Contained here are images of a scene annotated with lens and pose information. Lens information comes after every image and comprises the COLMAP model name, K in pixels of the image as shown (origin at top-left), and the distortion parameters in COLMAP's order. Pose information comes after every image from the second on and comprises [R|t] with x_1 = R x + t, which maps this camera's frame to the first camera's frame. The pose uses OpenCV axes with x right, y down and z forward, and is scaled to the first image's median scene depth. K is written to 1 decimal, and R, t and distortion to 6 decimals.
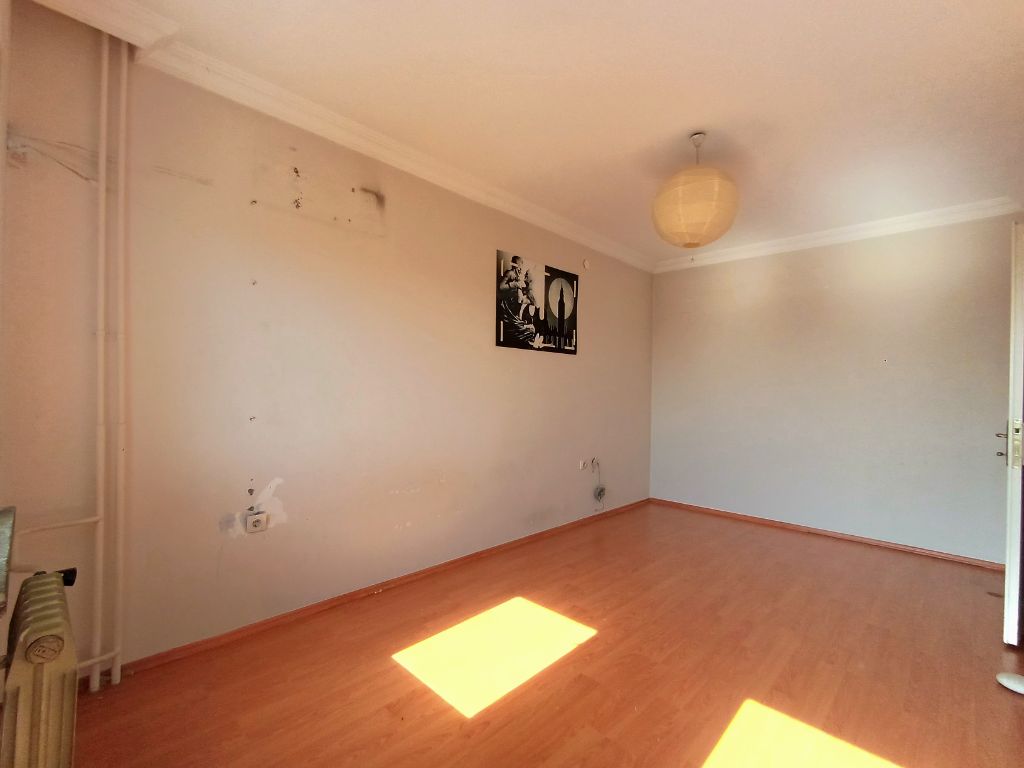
lens RADIAL K [[466.2, 0, 499.5], [0, 466.2, 387.8], [0, 0, 1]] dist [-0.001037, 0.000915]
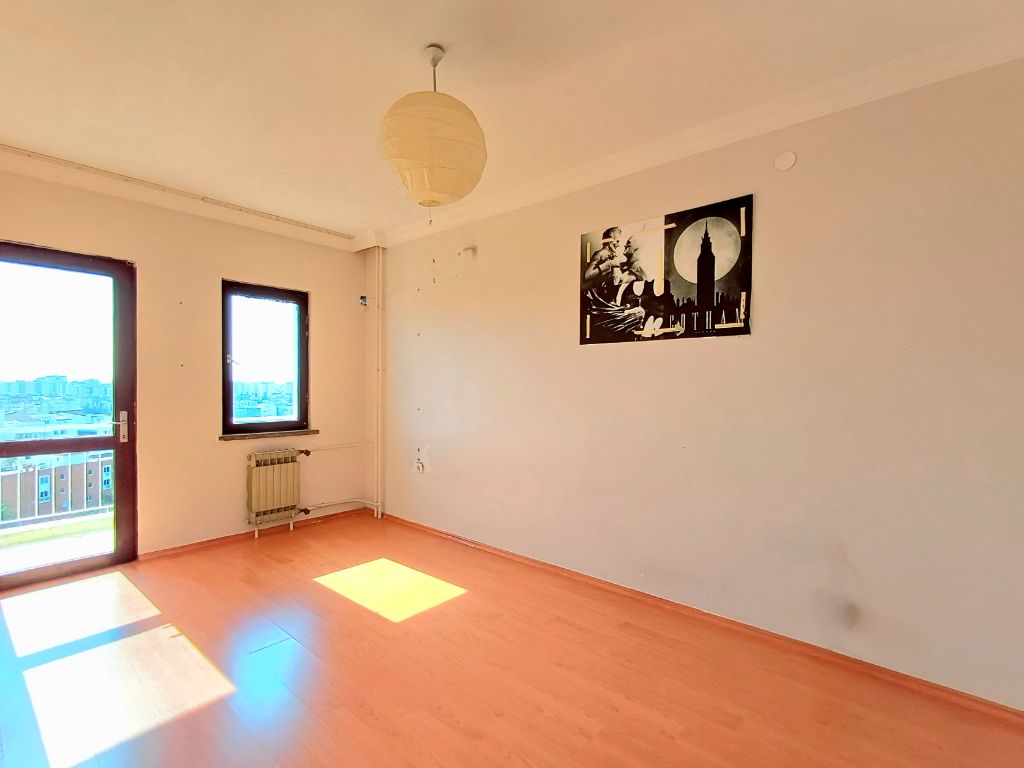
lens RADIAL K [[478.7, 0, 505.8], [0, 478.7, 390.0], [0, 0, 1]] dist [-0.003205, -0.000050]
pose [[0.061176, -0.006674, -0.998105, 0.827469], [0.000252, 0.999978, -0.006671, 0.001503], [0.998127, 0.000157, 0.061176, 0.752457]]
